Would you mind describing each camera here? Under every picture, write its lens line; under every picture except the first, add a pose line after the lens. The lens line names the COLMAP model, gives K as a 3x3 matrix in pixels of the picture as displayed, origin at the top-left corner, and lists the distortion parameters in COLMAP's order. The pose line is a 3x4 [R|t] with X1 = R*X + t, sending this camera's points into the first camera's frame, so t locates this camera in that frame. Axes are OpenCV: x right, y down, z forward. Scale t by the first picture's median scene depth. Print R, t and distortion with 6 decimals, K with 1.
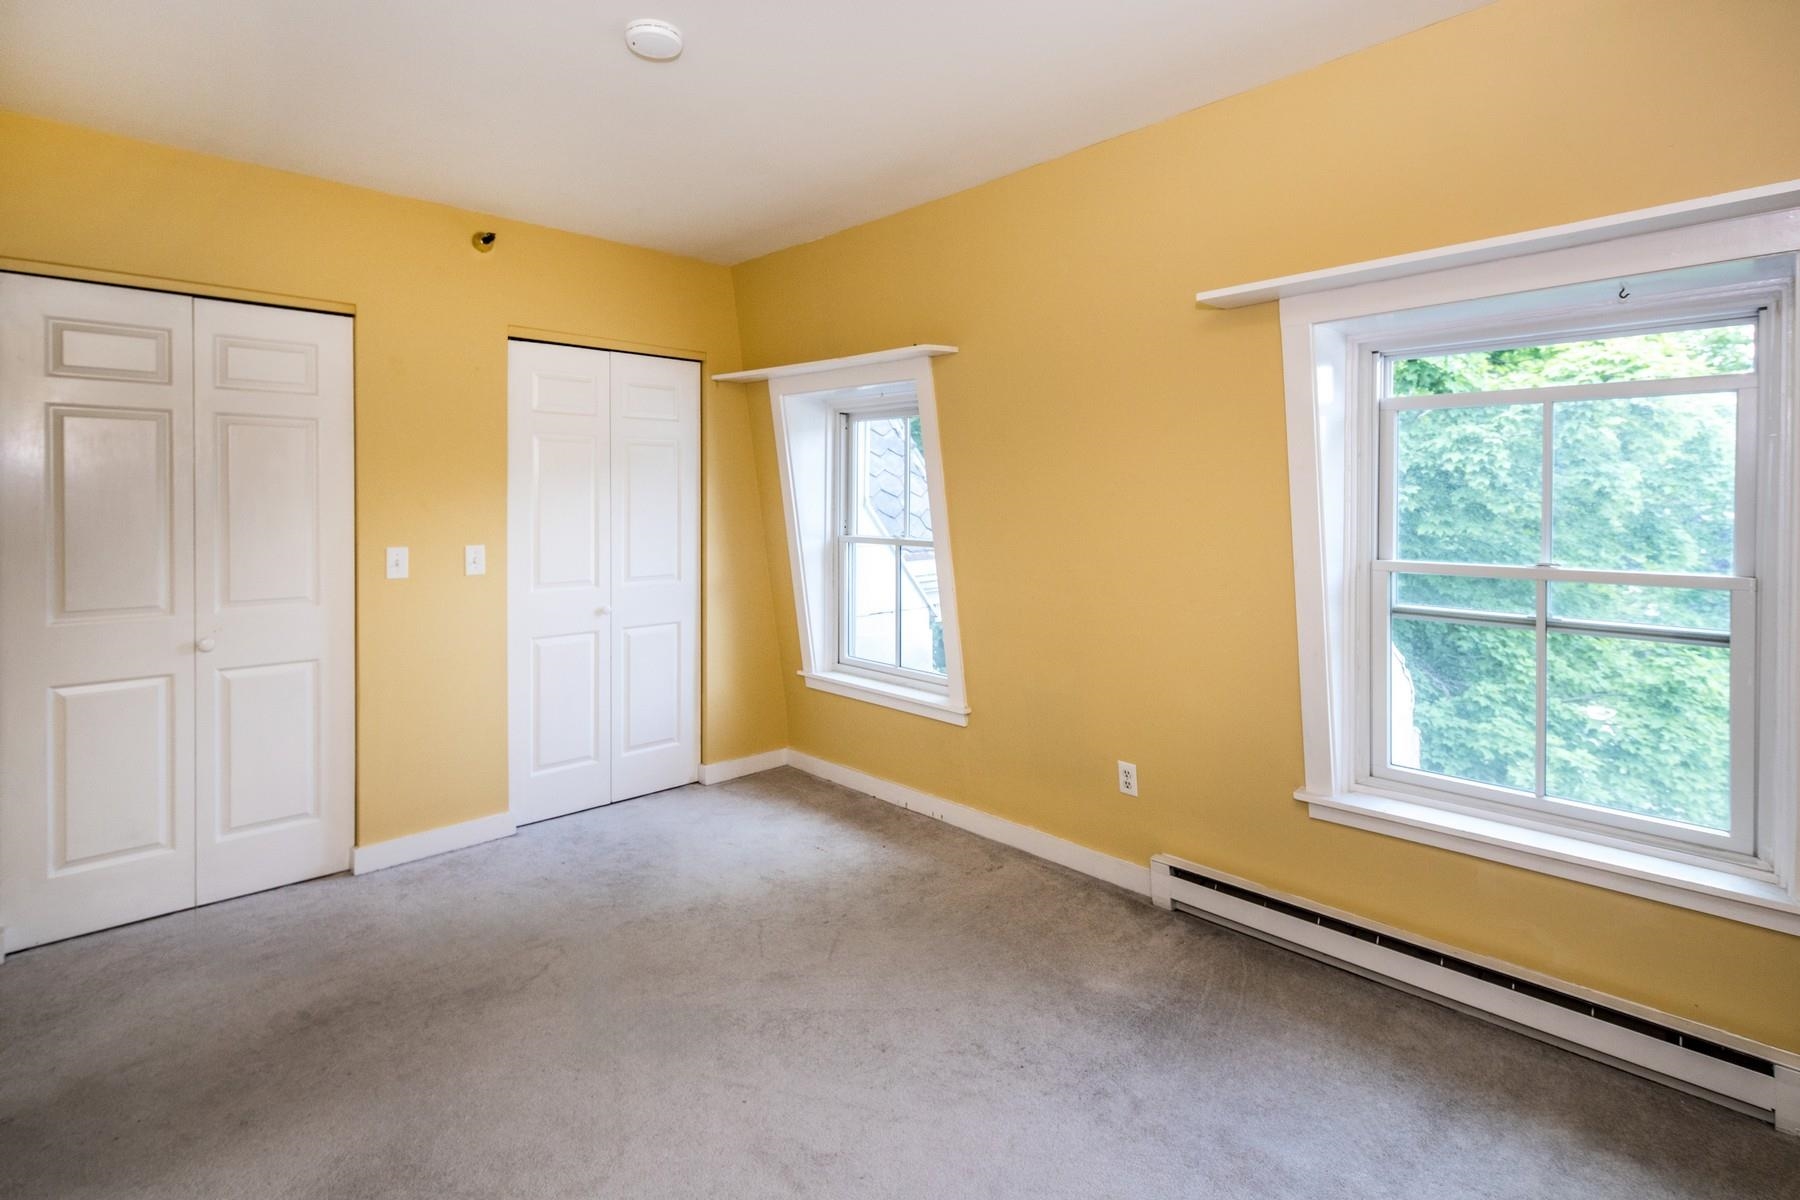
lens RADIAL K [[884.5, 0, 903.0], [0, 884.5, 502.0], [0, 0, 1]] dist [0.001996, -0.000251]
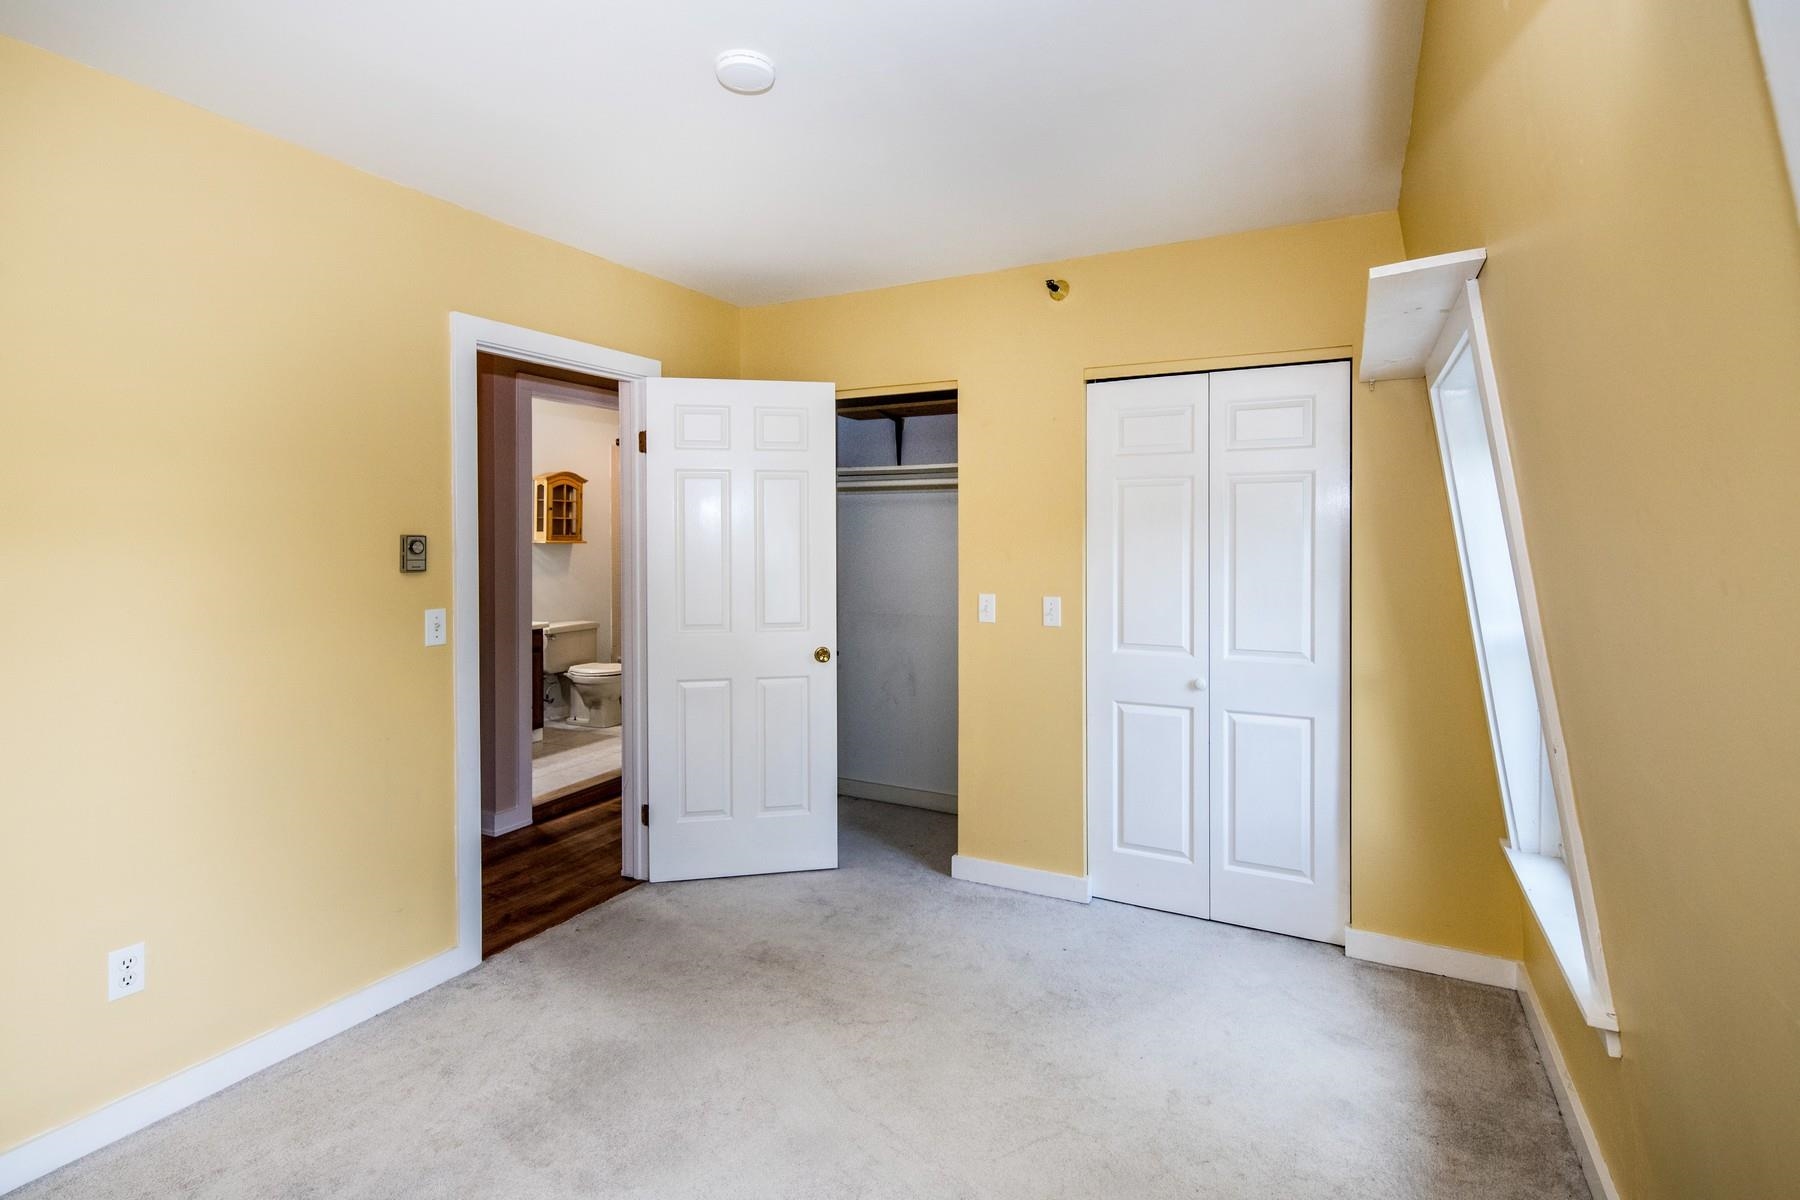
lens RADIAL K [[864.4, 0, 900.1], [0, 864.4, 554.5], [0, 0, 1]] dist [0.004176, -0.000620]
pose [[0.319394, 0.006591, -0.947599, 0.386888], [-0.010732, 0.999937, 0.003338, 0.000110], [0.947561, 0.009104, 0.319444, 0.528146]]
